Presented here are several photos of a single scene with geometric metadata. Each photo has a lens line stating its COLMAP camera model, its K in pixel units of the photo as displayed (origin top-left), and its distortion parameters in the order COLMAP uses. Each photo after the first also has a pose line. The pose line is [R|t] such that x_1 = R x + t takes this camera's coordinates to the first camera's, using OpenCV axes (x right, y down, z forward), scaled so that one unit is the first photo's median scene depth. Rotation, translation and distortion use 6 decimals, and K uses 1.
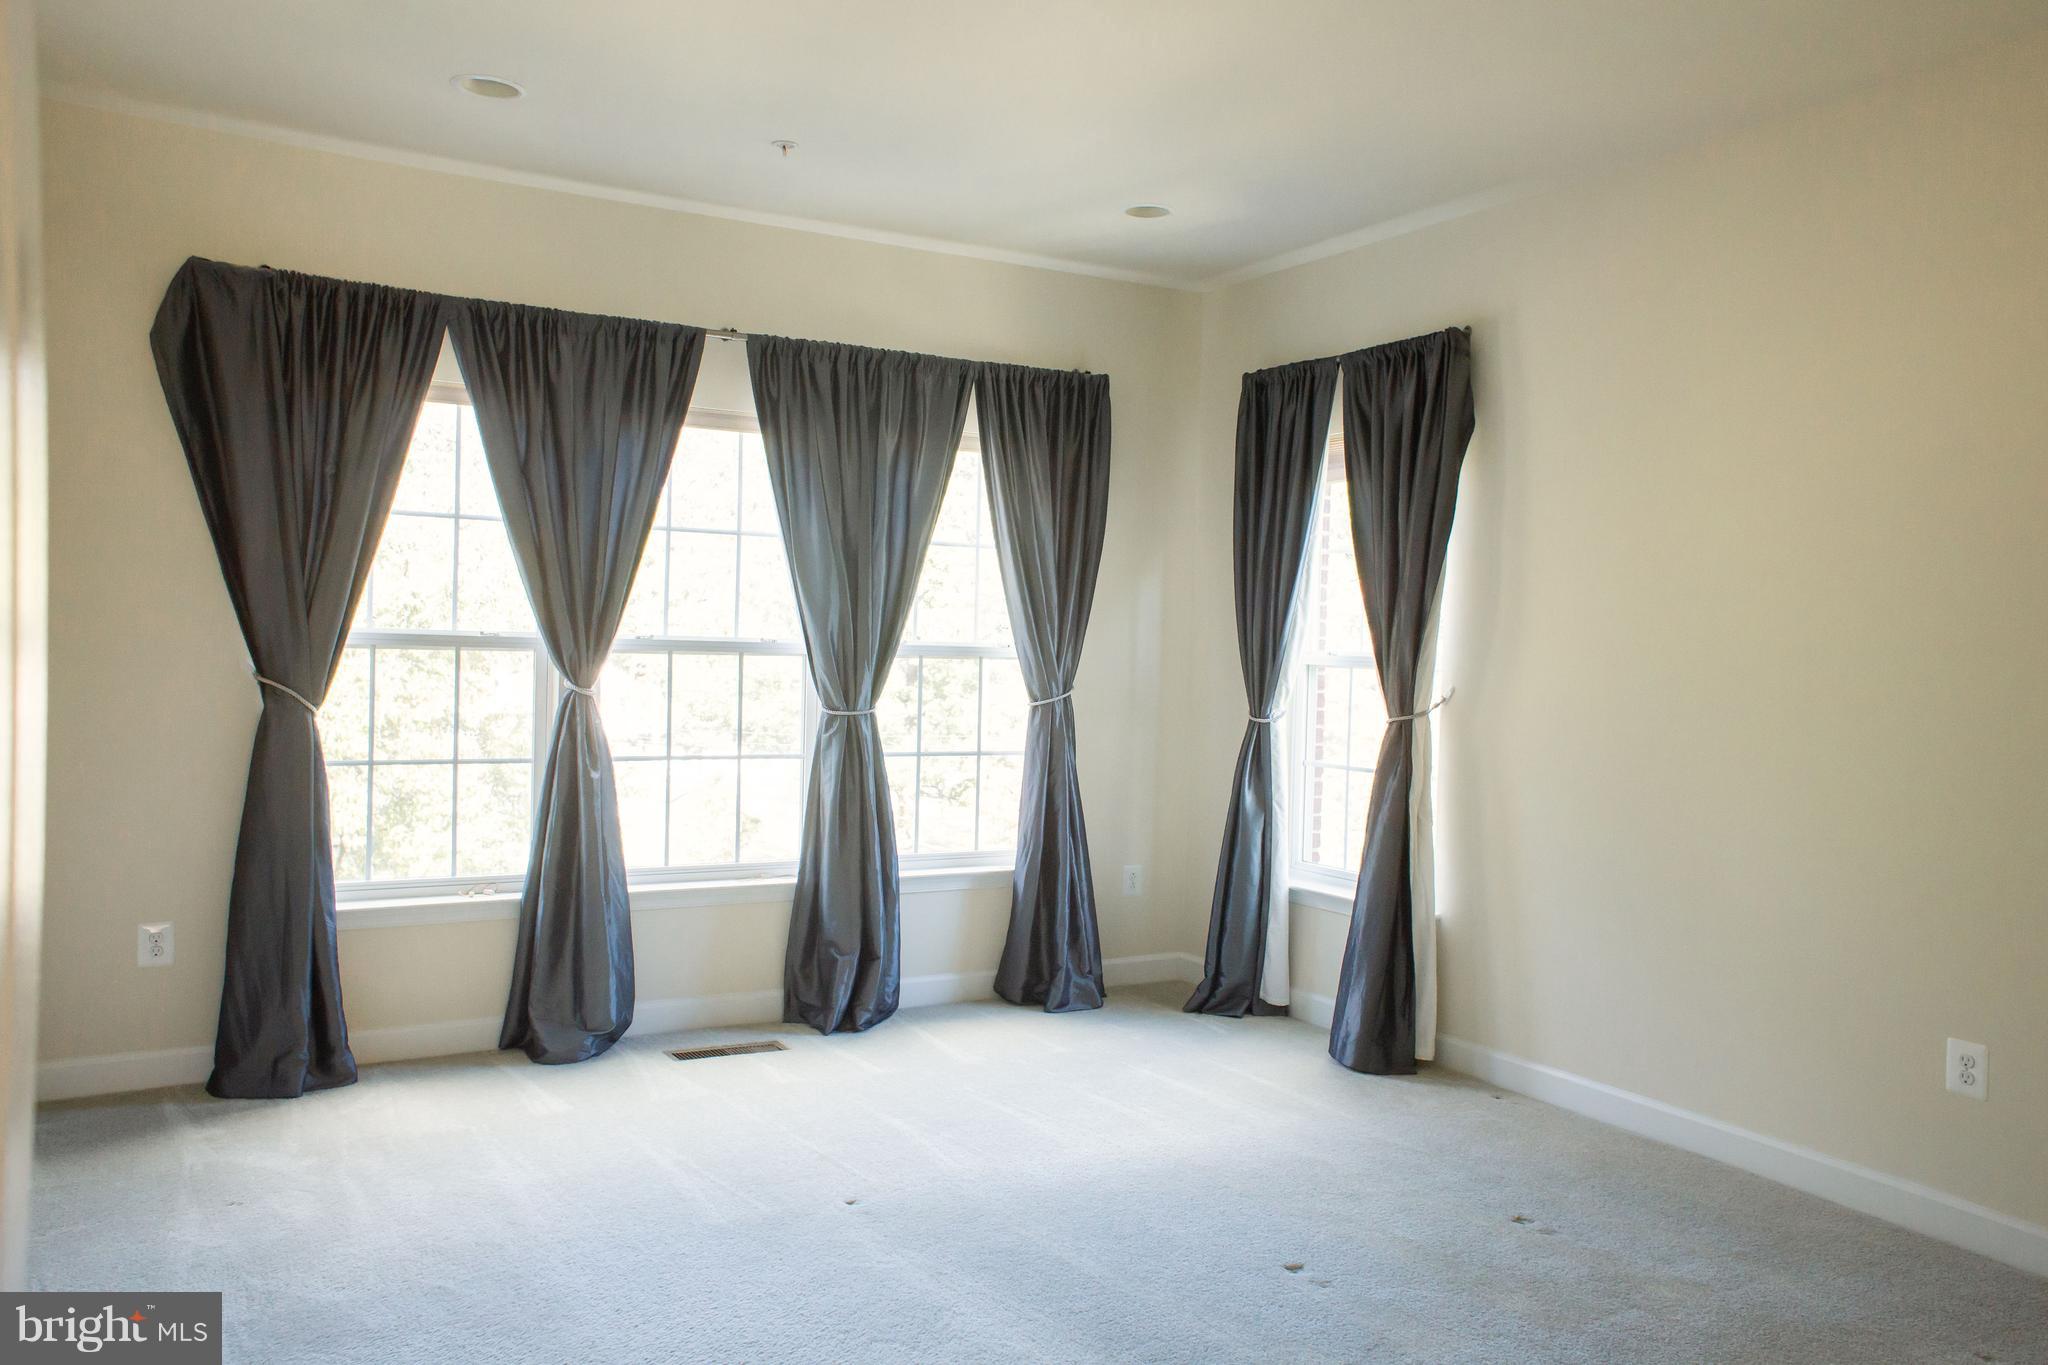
lens RADIAL K [[1465.2, 0, 1023.4], [0, 1465.2, 687.2], [0, 0, 1]] dist [-0.009644, 0.000522]
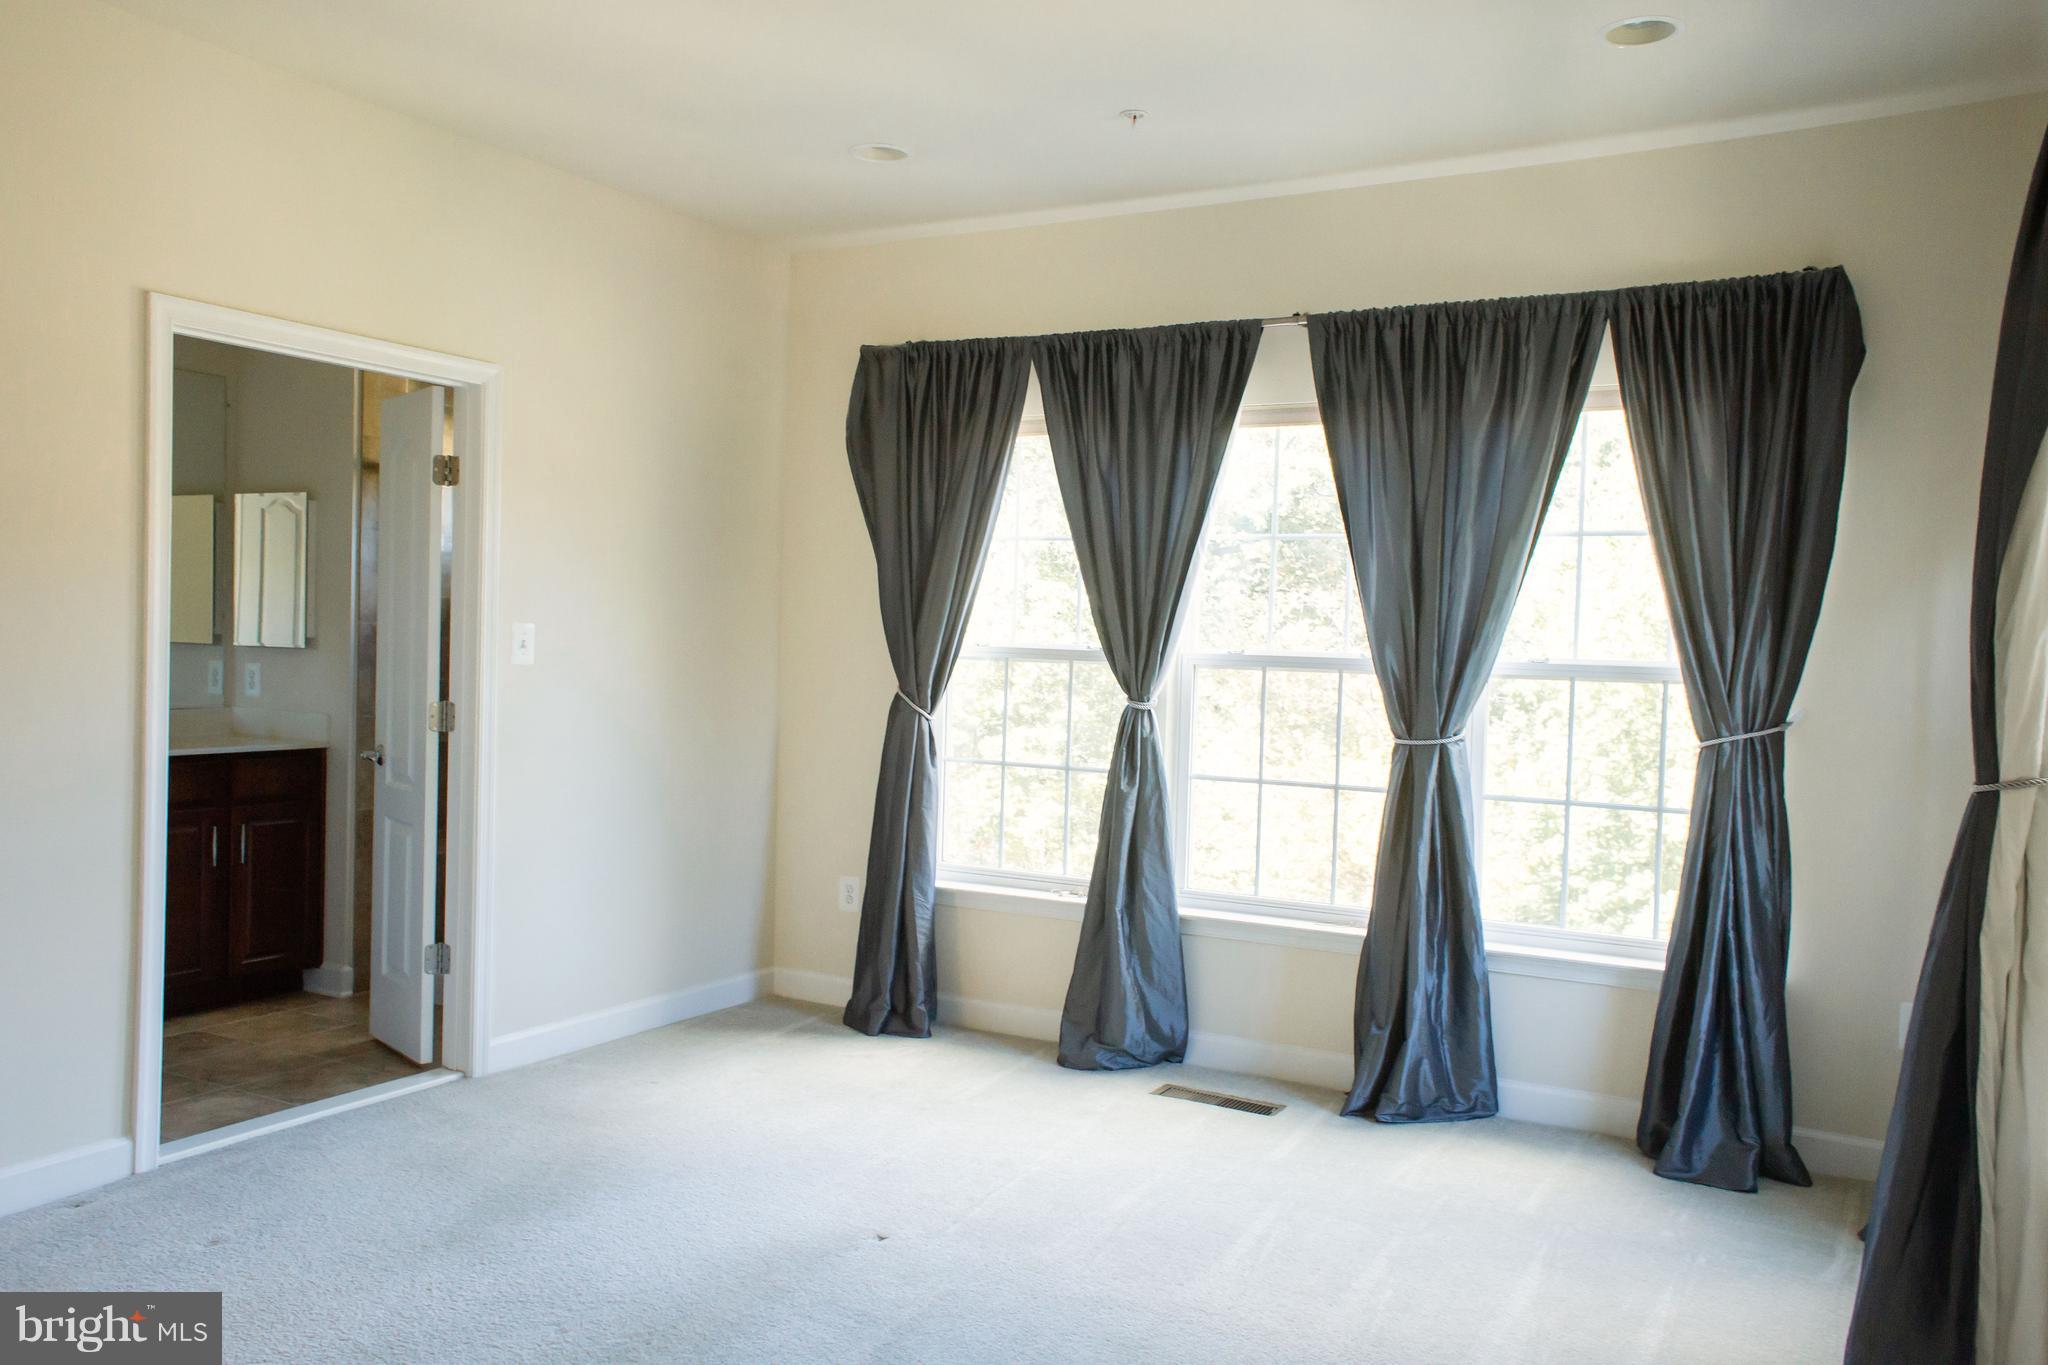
lens RADIAL K [[1627.1, 0, 1022.5], [0, 1627.1, 683.3], [0, 0, 1]] dist [0.055457, -0.002695]
pose [[0.546628, 0.011957, -0.837290, 0.560964], [-0.040202, 0.999120, -0.011978, 0.004375], [0.836410, 0.040208, 0.546627, 0.309063]]
